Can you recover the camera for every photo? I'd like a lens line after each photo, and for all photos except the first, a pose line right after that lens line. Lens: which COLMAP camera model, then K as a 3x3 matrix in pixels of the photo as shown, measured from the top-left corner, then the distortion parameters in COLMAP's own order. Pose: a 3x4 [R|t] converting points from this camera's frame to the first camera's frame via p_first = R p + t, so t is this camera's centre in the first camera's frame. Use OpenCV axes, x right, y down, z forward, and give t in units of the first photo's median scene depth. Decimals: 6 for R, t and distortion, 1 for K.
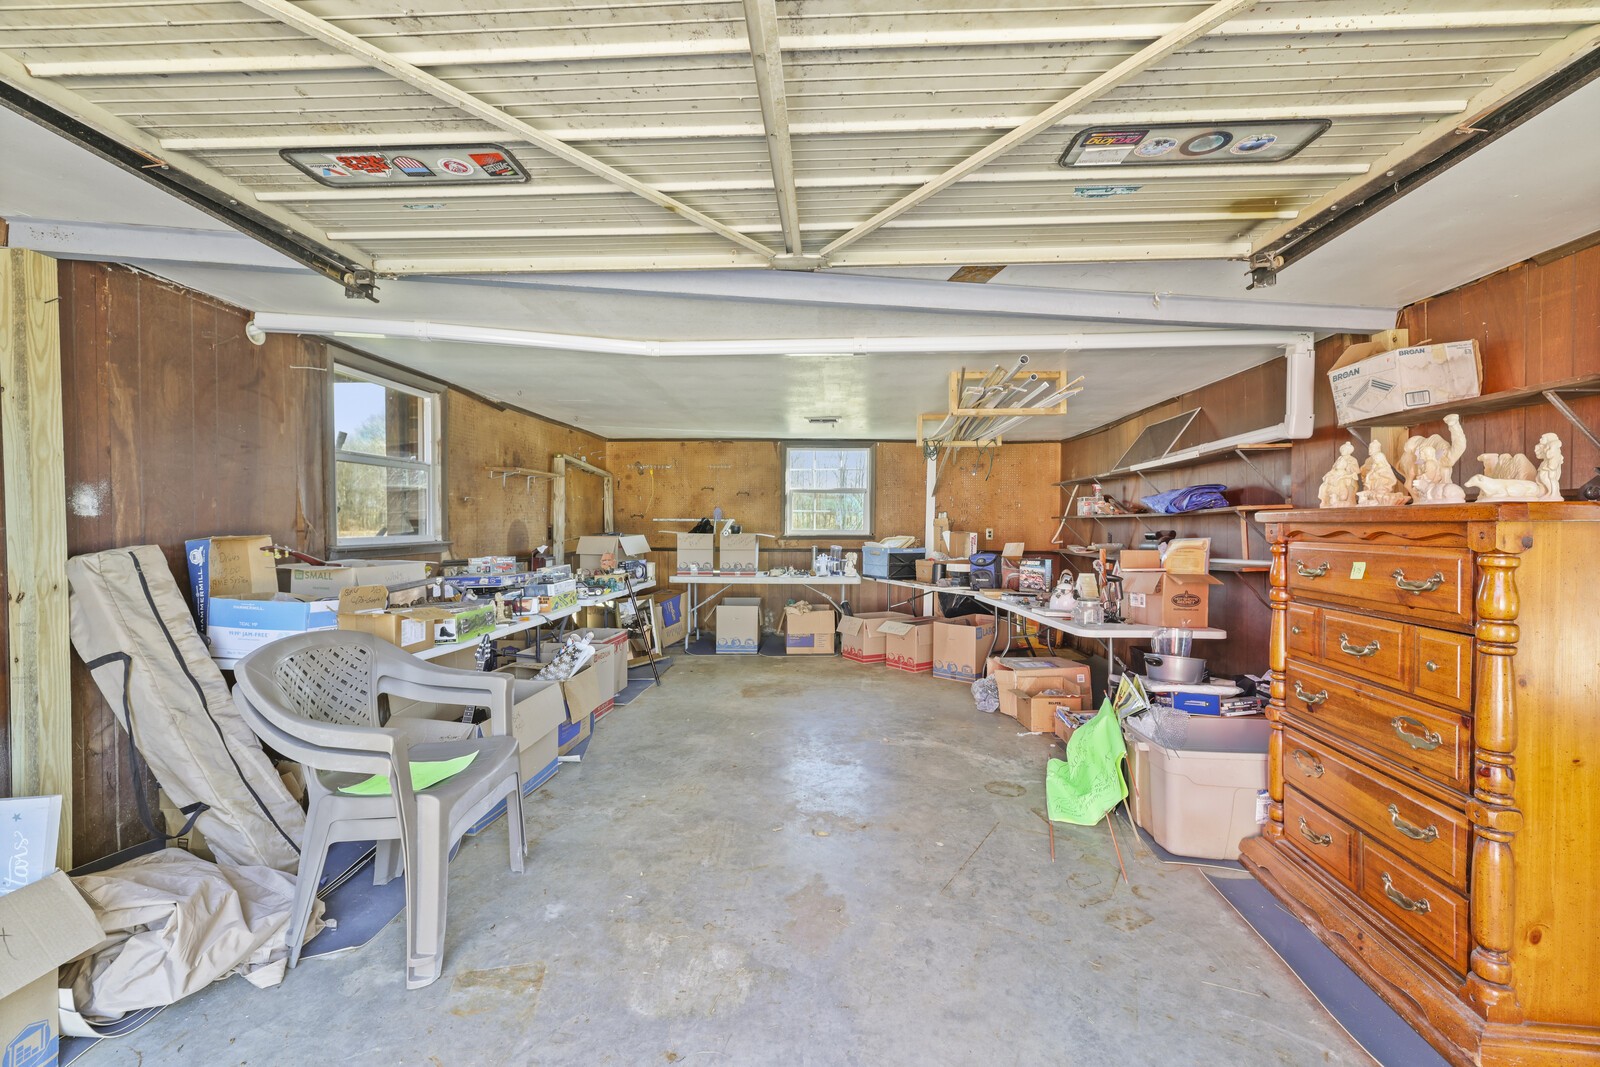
lens RADIAL K [[682.6, 0, 808.7], [0, 682.6, 536.9], [0, 0, 1]] dist [-0.000844, -0.000770]
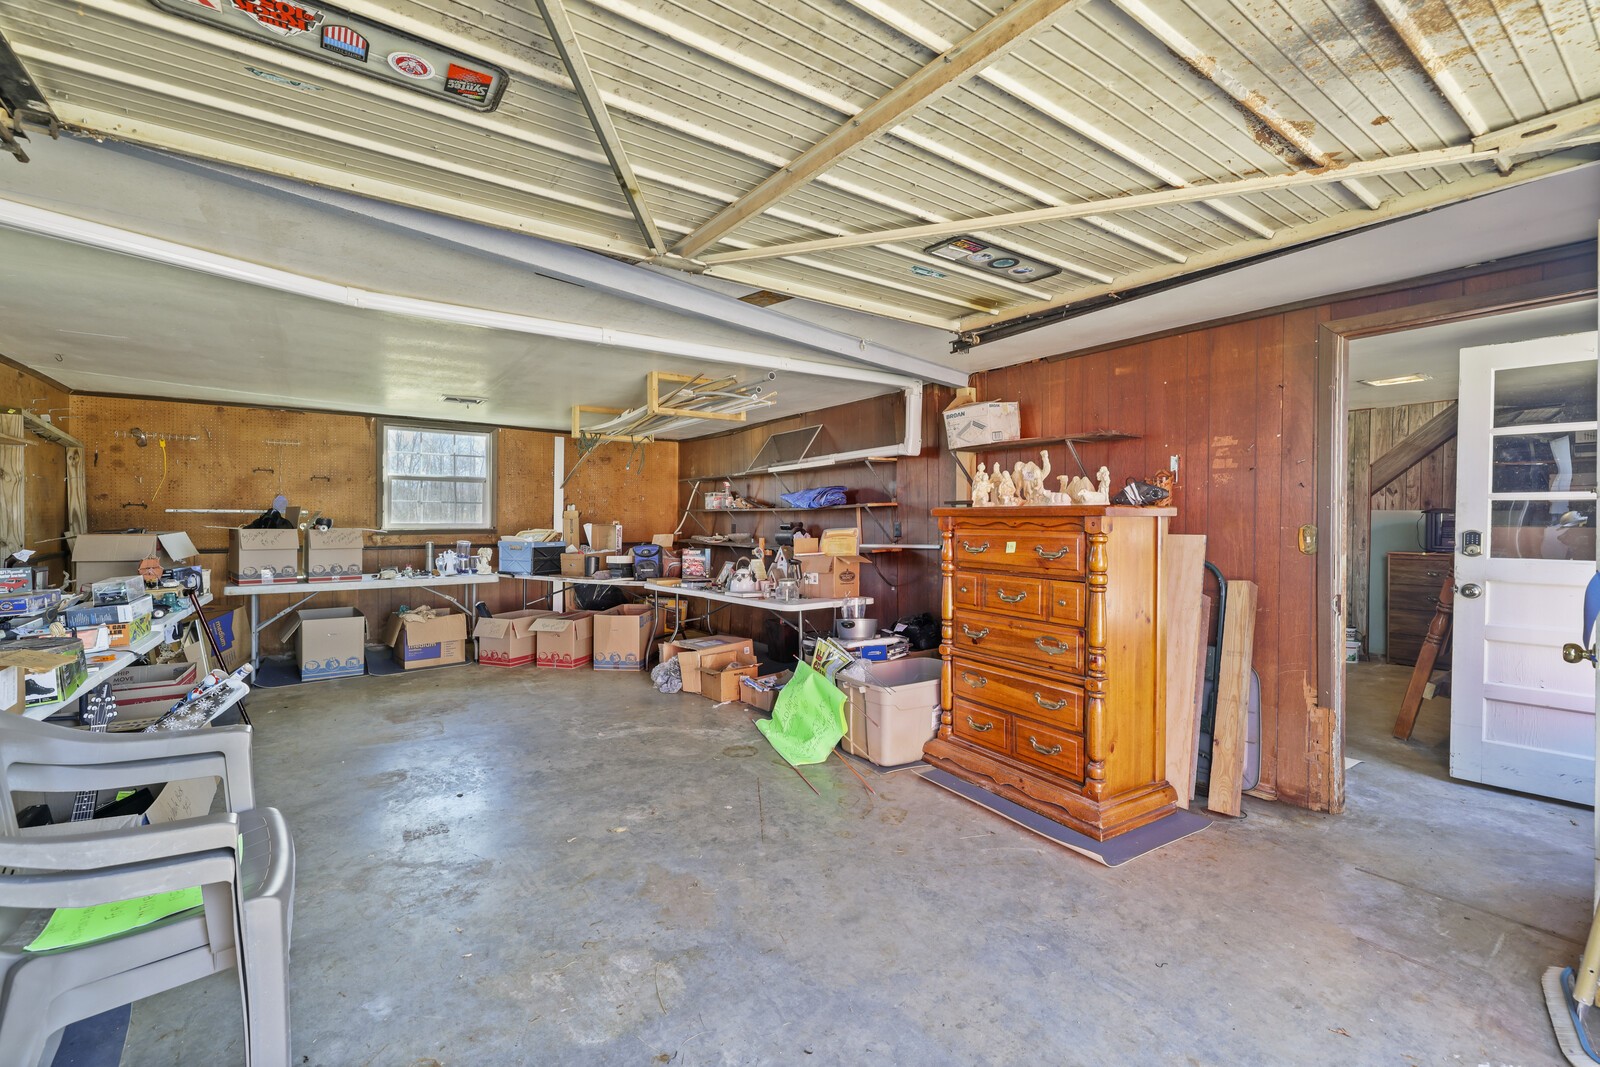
lens RADIAL K [[682.6, 0, 802.6], [0, 682.6, 529.2], [0, 0, 1]] dist [-0.000844, -0.000770]
pose [[0.780710, -0.011500, 0.624788, -0.425463], [0.011121, 0.999928, 0.004509, -0.003365], [-0.624795, 0.003428, 0.780781, 0.066463]]
